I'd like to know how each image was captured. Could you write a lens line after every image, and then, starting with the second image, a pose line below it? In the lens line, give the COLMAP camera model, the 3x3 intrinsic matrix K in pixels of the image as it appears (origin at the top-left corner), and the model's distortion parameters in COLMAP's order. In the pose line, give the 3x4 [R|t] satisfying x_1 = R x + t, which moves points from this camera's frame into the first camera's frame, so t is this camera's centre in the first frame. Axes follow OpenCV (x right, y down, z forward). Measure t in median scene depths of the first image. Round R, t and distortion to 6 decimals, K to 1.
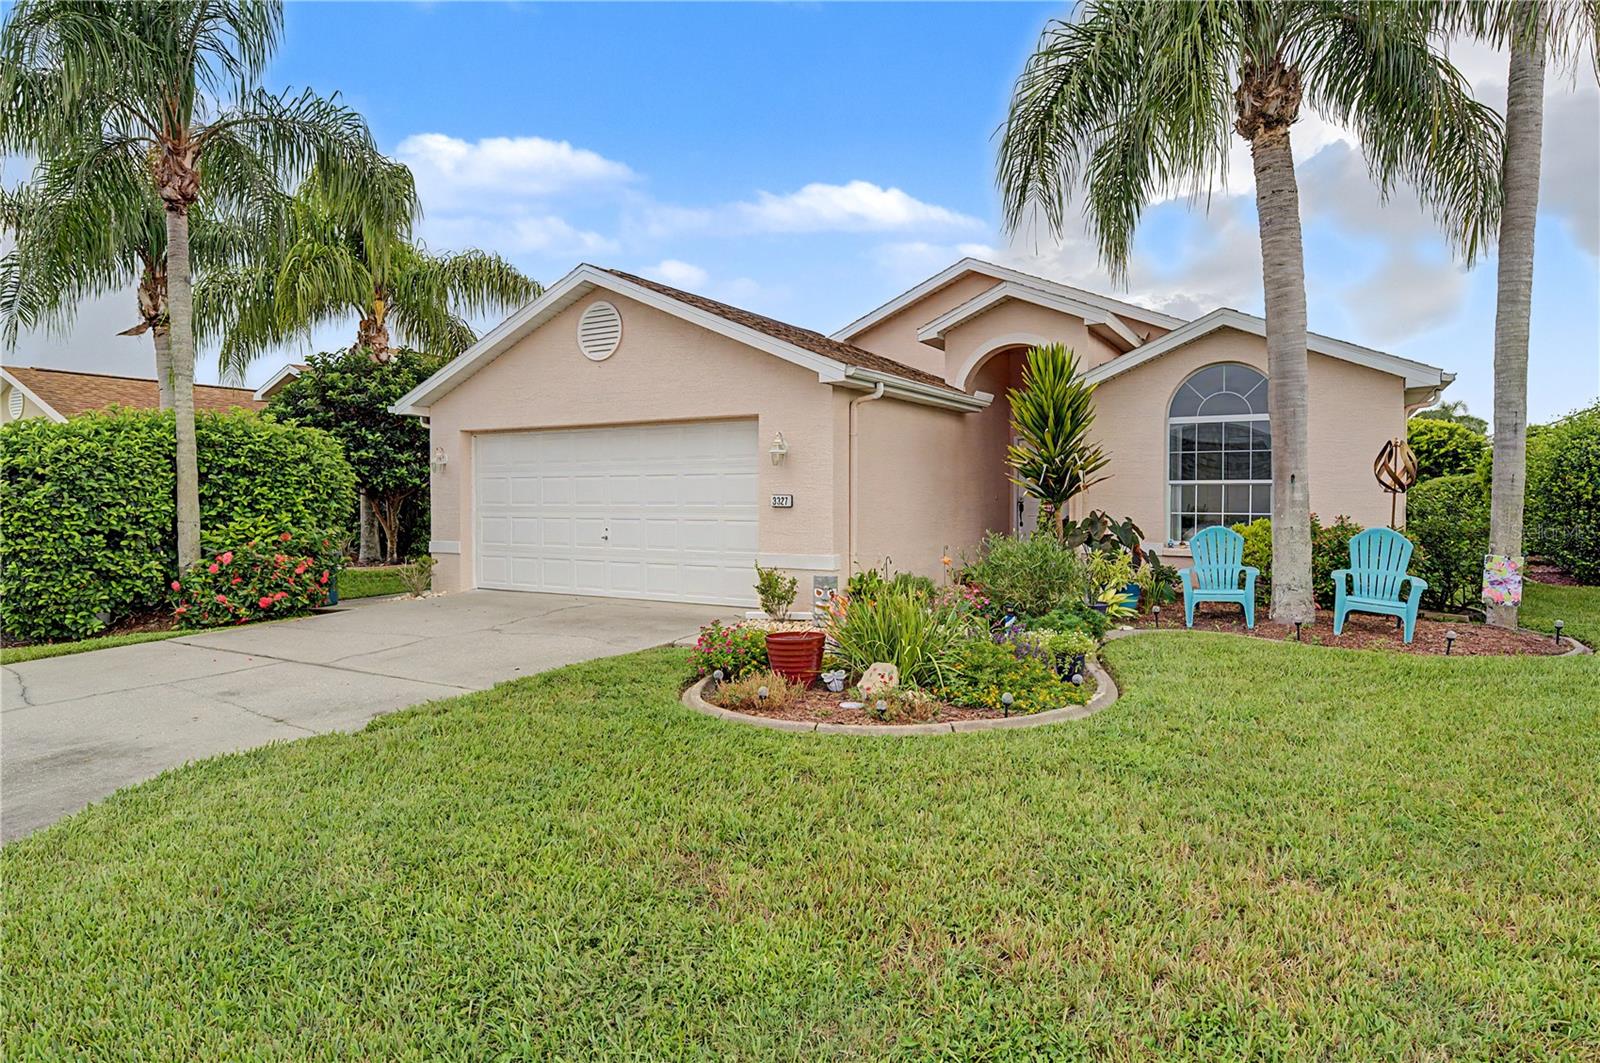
lens RADIAL K [[904.5, 0, 800.0], [0, 904.5, 531.5], [0, 0, 1]] dist [-0.000270, -0.000038]
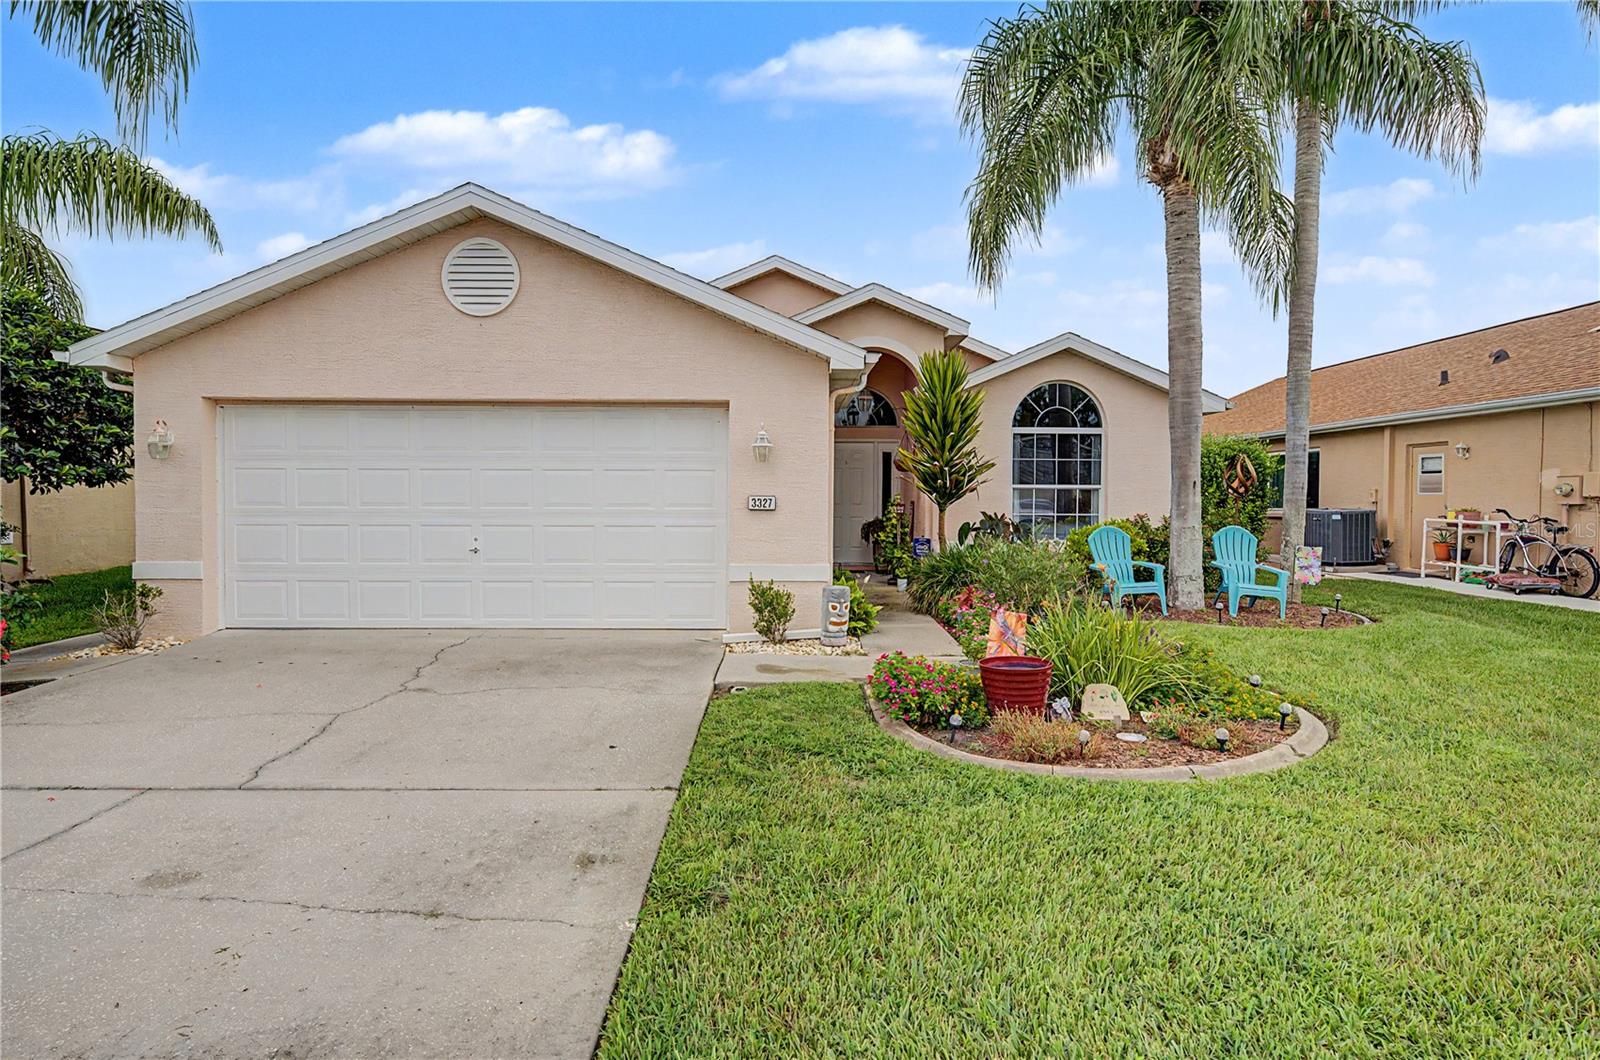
lens RADIAL K [[849.7, 0, 800.0], [0, 849.7, 530.0], [0, 0, 1]] dist [0.000240, 0.000039]
pose [[0.860122, -0.014206, 0.509891, -0.383662], [0.014393, 0.999890, 0.003578, -0.009796], [-0.509886, 0.004261, 0.860232, 0.273298]]
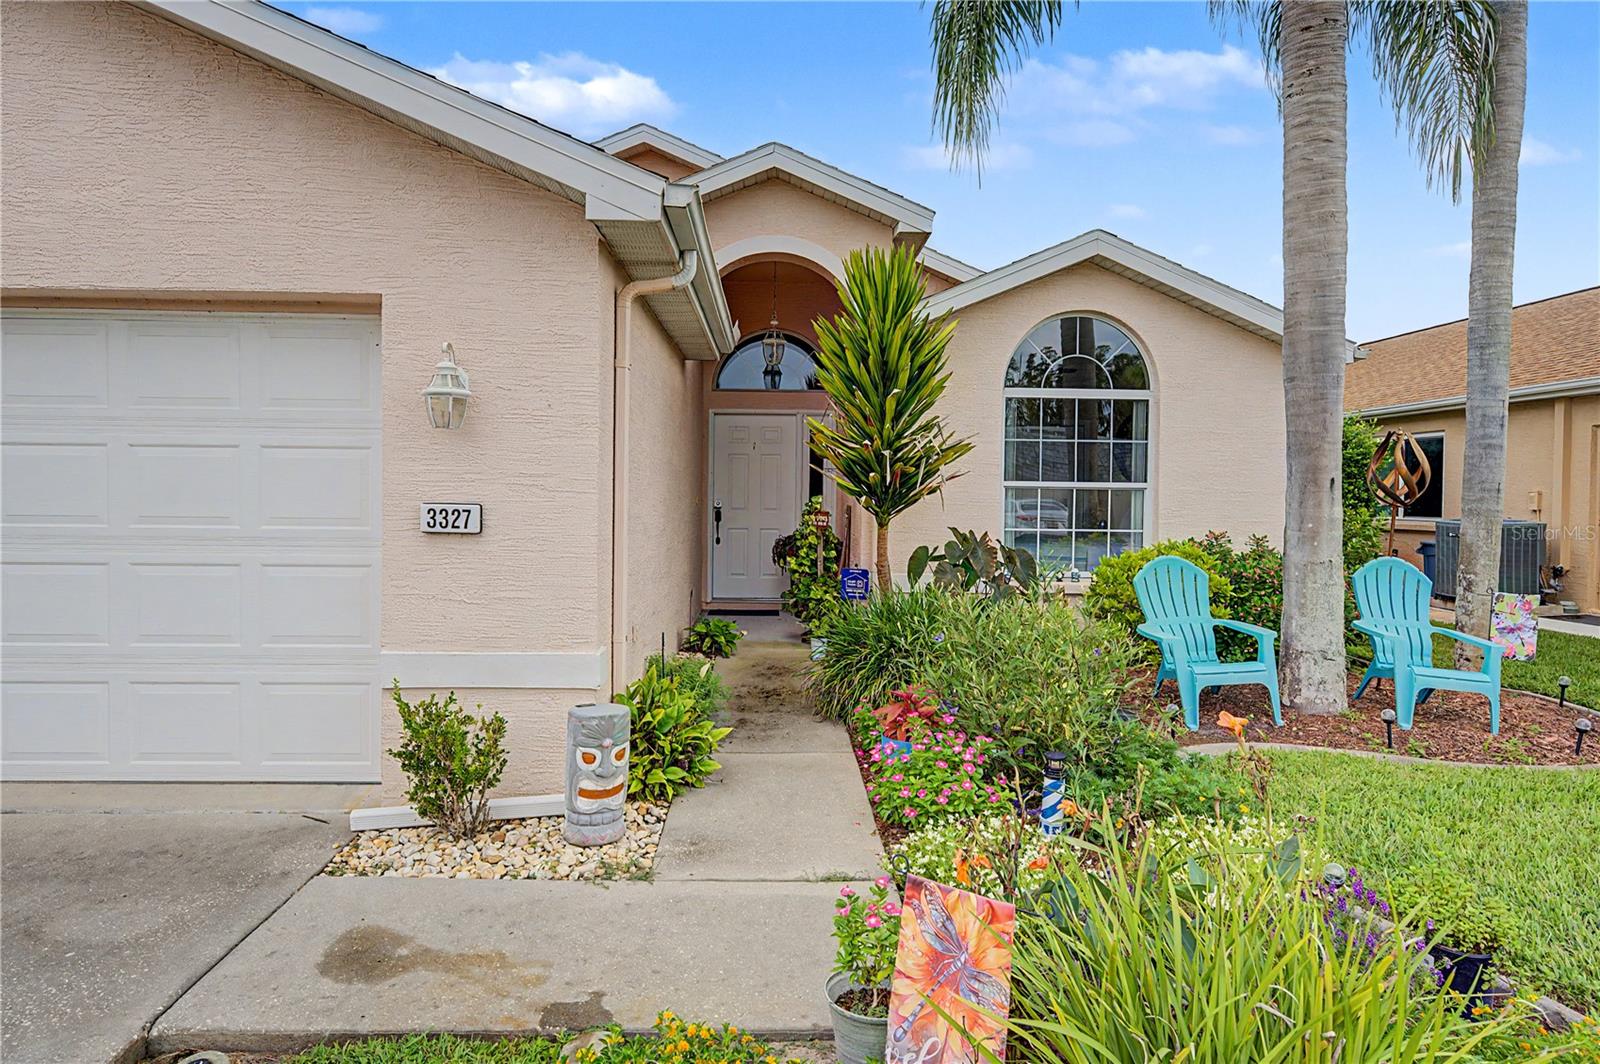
lens RADIAL K [[942.3, 0, 799.9], [0, 942.3, 519.9], [0, 0, 1]] dist [0.000308, -0.000370]
pose [[0.849472, -0.004001, 0.527618, -0.103039], [0.008003, 0.999954, -0.005302, -0.028182], [-0.527573, 0.008726, 0.849465, 0.543870]]
